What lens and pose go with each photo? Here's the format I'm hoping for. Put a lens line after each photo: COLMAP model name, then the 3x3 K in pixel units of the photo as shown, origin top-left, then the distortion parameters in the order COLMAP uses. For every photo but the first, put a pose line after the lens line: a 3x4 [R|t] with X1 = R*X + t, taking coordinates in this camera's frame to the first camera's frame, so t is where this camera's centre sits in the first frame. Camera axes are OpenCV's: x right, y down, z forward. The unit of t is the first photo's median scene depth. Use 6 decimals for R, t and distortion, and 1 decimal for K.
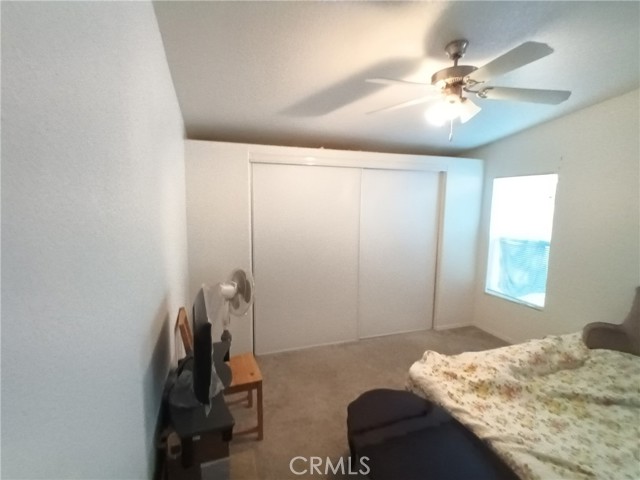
lens RADIAL K [[319.1, 0, 320.8], [0, 319.1, 240.4], [0, 0, 1]] dist [0.006721, -0.000643]
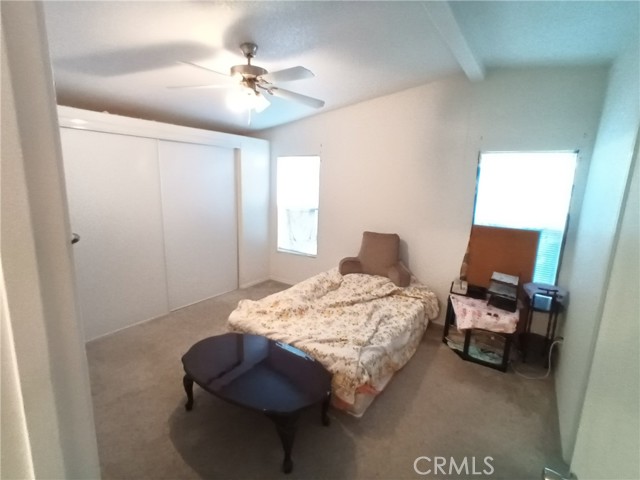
lens RADIAL K [[319.1, 0, 319.8], [0, 319.1, 239.6], [0, 0, 1]] dist [0.006721, -0.000643]
pose [[0.804145, -0.100101, 0.585945, -0.127722], [0.055409, 0.994050, 0.093777, 0.023945], [-0.591845, -0.042944, 0.804907, -0.155360]]
